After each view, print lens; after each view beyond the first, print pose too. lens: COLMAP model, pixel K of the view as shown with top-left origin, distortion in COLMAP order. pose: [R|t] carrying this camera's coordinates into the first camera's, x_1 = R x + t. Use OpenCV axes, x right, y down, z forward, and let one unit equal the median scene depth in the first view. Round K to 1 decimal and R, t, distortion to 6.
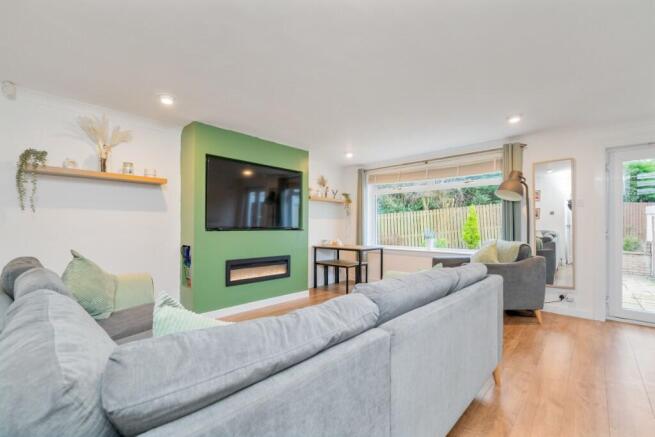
lens RADIAL K [[282.1, 0, 325.5], [0, 282.1, 220.5], [0, 0, 1]] dist [0.001782, -0.000022]
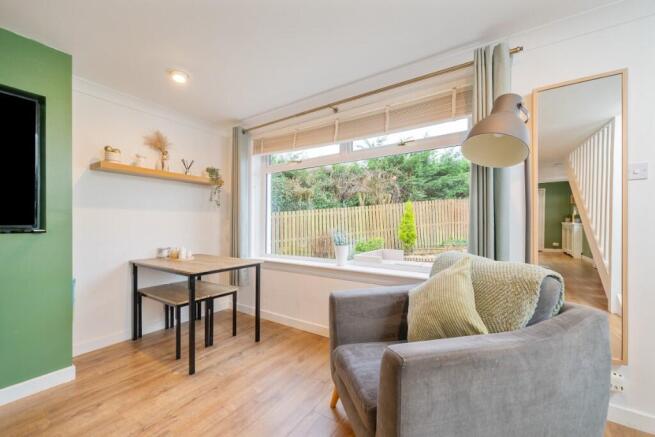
lens RADIAL K [[249.1, 0, 329.7], [0, 249.1, 222.6], [0, 0, 1]] dist [-0.002457, -0.000176]
pose [[0.984487, 0.001515, 0.175454, 0.117257], [-0.004226, 0.999877, 0.015075, 0.004673], [-0.175409, -0.015583, 0.984372, 0.232505]]
